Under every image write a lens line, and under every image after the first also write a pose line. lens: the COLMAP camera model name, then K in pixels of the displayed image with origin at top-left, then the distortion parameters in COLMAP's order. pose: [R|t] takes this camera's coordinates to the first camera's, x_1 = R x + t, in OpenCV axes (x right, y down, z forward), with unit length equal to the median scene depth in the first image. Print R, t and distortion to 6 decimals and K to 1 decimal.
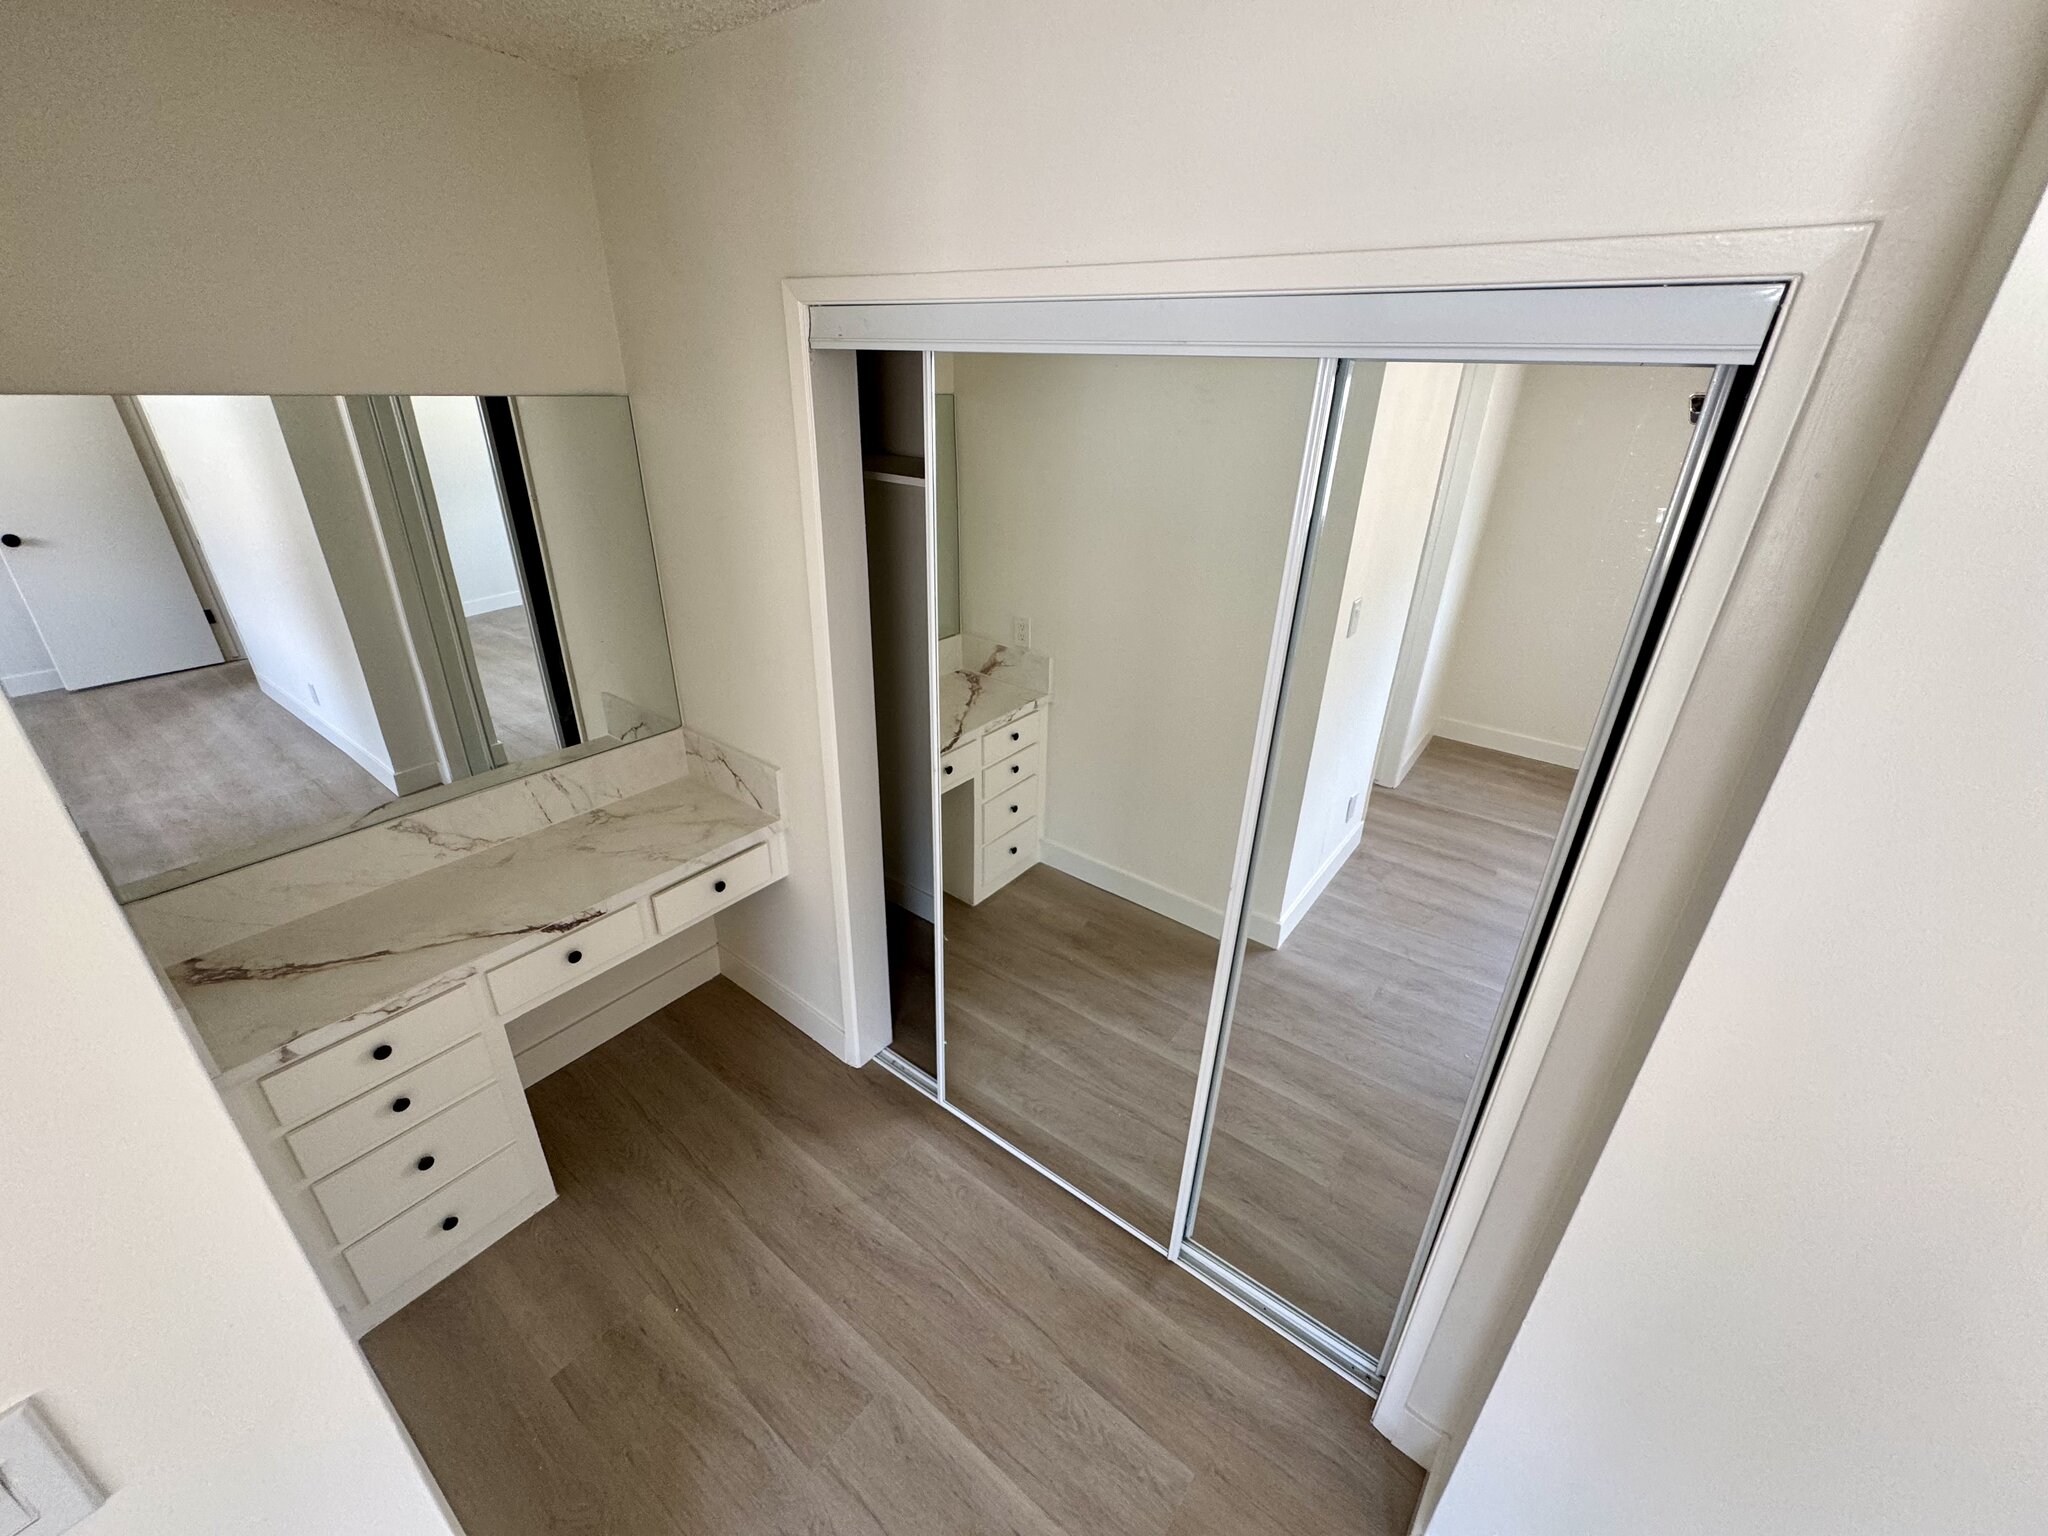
lens RADIAL K [[822.9, 0, 1021.2], [0, 822.9, 764.8], [0, 0, 1]] dist [-0.002247, 0.000184]
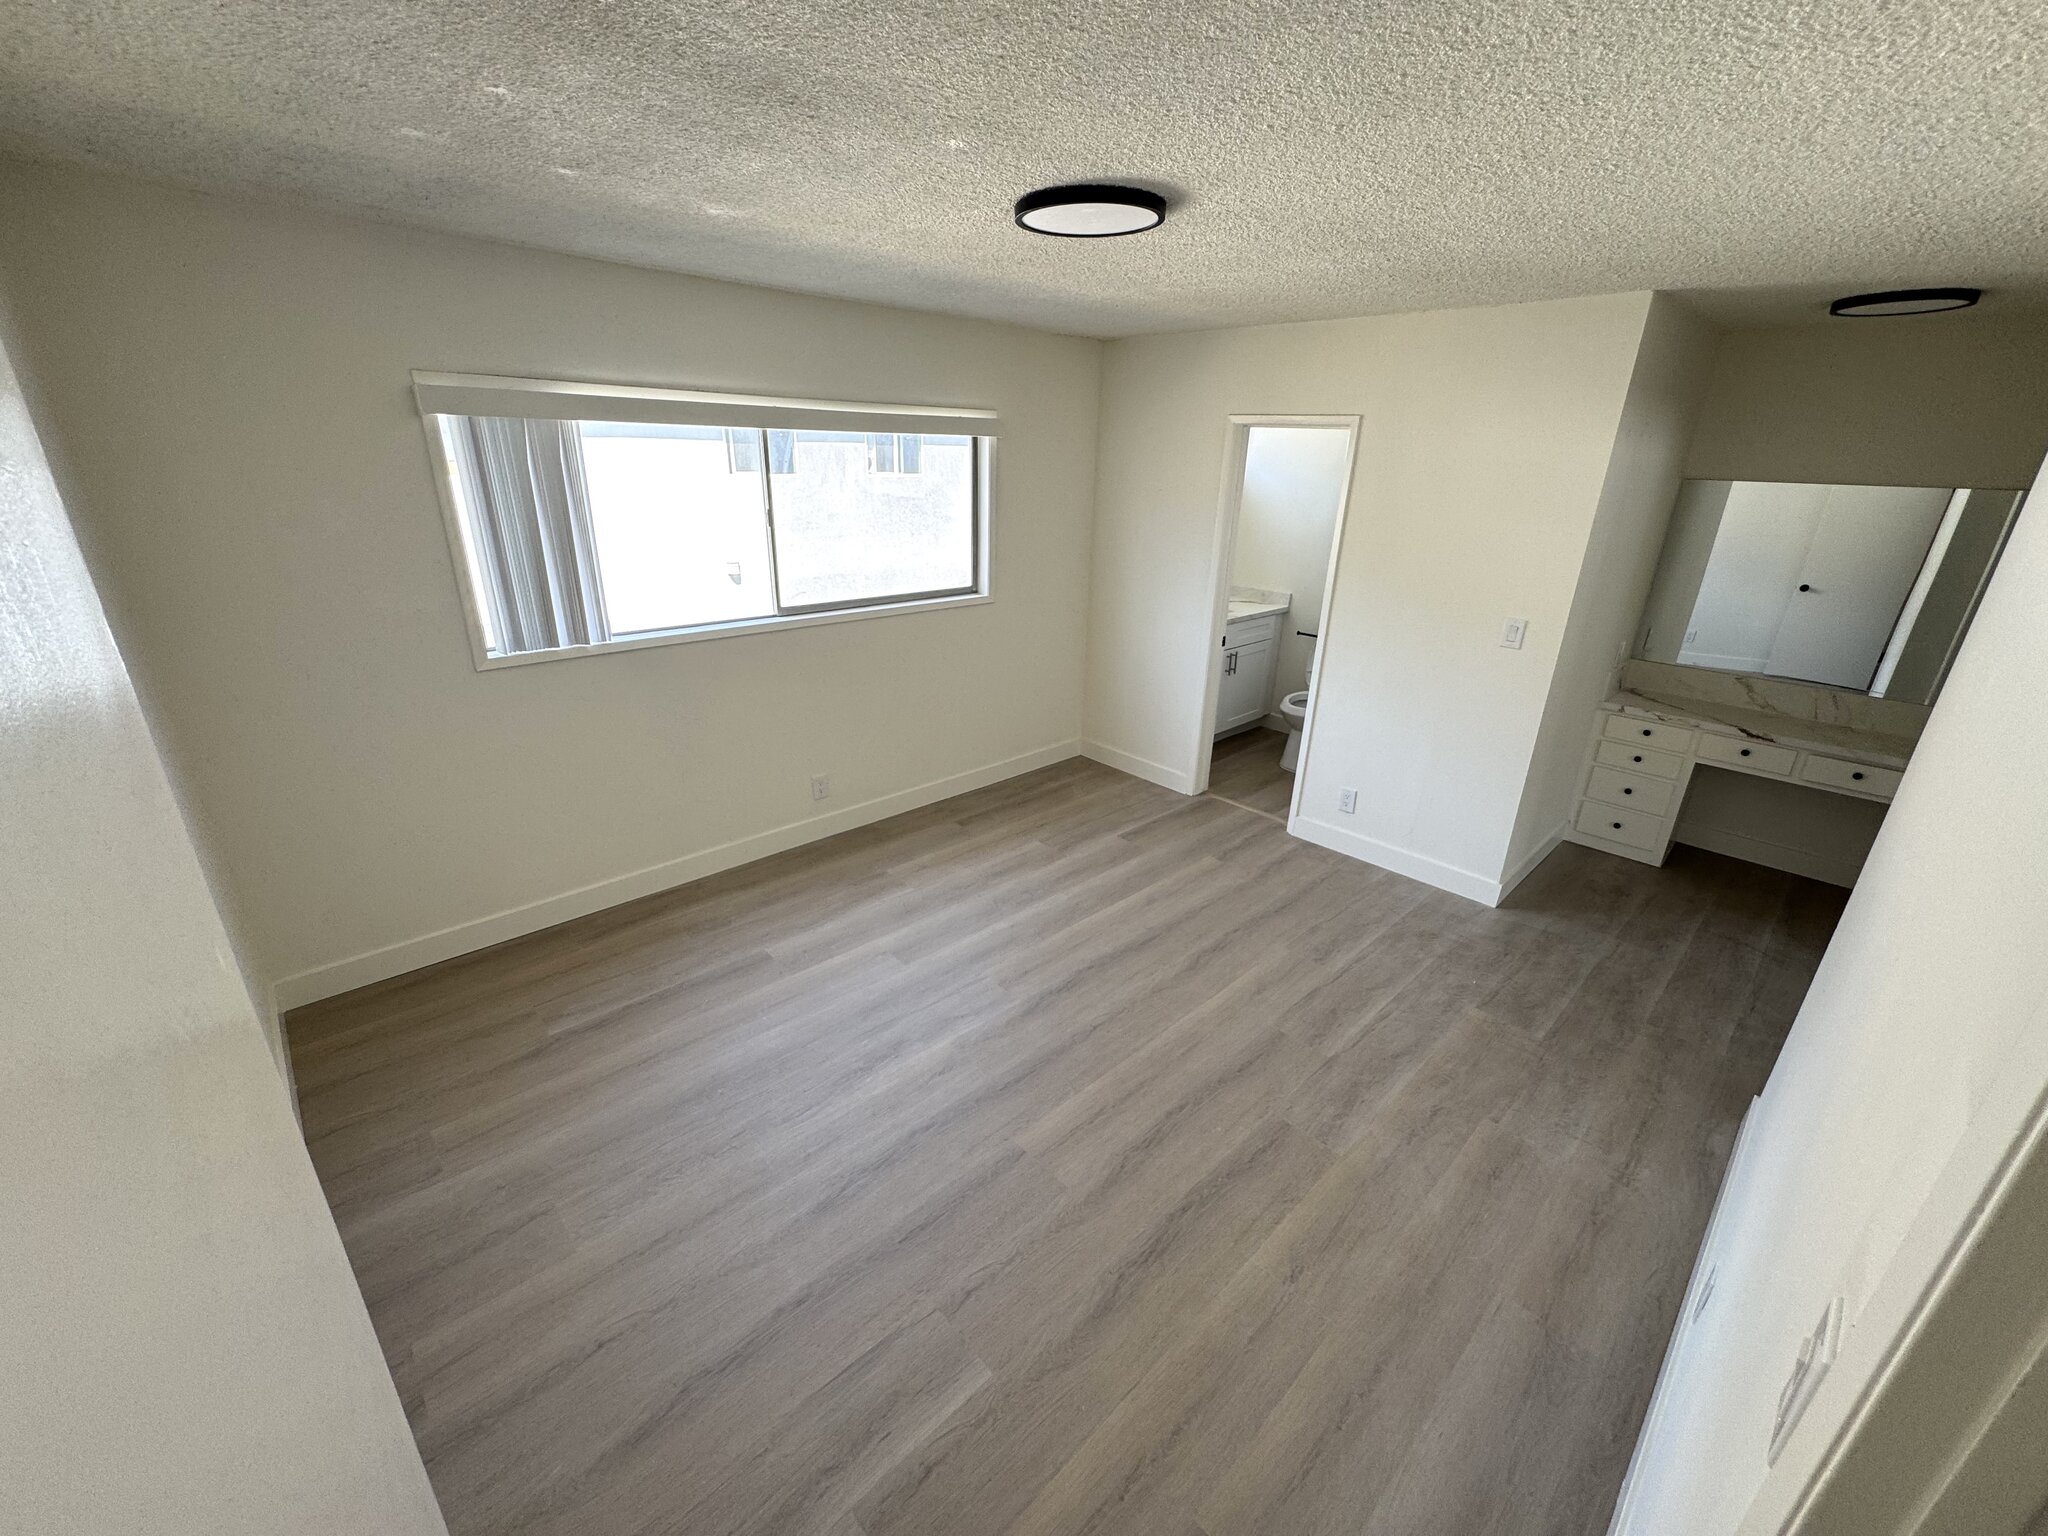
lens RADIAL K [[822.9, 0, 1020.3], [0, 822.9, 770.7], [0, 0, 1]] dist [-0.002247, 0.000184]
pose [[-0.160650, 0.326747, -0.931358, 1.660481], [-0.448342, 0.816488, 0.363782, 0.342898], [0.879307, 0.476008, 0.015326, -0.574600]]
